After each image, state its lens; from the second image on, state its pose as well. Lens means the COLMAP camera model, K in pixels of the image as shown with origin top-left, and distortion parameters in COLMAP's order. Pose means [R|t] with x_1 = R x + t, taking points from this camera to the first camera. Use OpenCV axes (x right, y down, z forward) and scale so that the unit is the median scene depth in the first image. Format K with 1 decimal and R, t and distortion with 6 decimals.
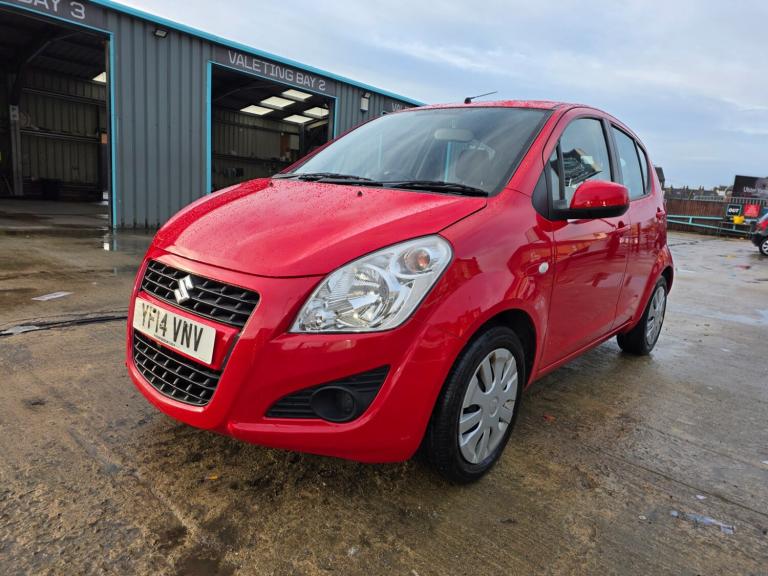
lens RADIAL K [[506.2, 0, 394.4], [0, 506.2, 288.3], [0, 0, 1]] dist [0.043774, -0.021689]
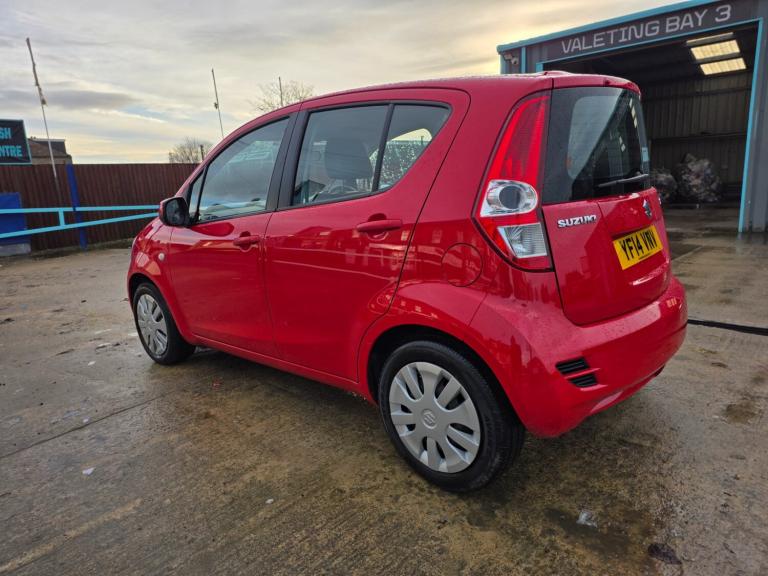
lens RADIAL K [[507.5, 0, 384.0], [0, 507.5, 288.0], [0, 0, 1]] dist [0.057406, -0.039660]
pose [[-0.047666, 0.134641, -0.989747, 1.822174], [-0.135010, 0.980912, 0.139941, -0.256956], [0.989697, 0.140297, -0.028578, 1.710264]]
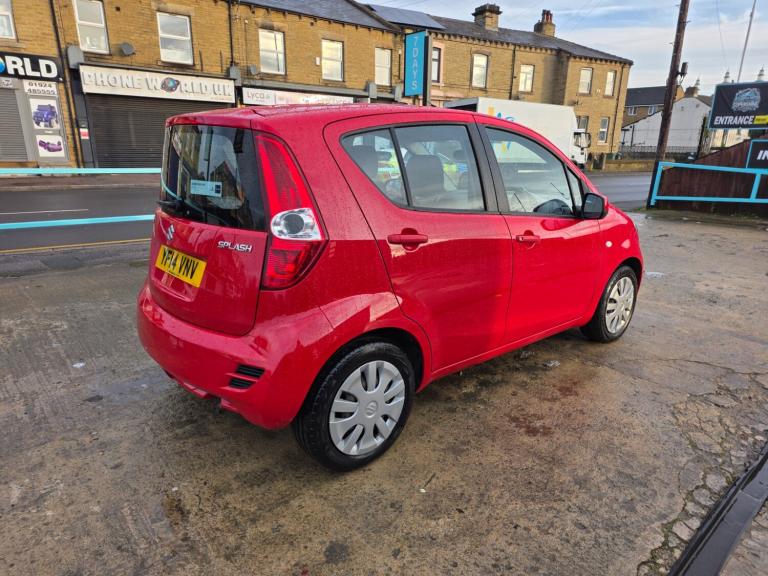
lens RADIAL K [[500.3, 0, 389.6], [0, 500.3, 289.3], [0, 0, 1]] dist [0.054415, -0.033632]
pose [[-0.984066, -0.138202, 0.111867, 0.172878], [-0.072000, 0.885005, 0.459980, -0.773990], [-0.162573, 0.444597, -0.880854, 3.122853]]
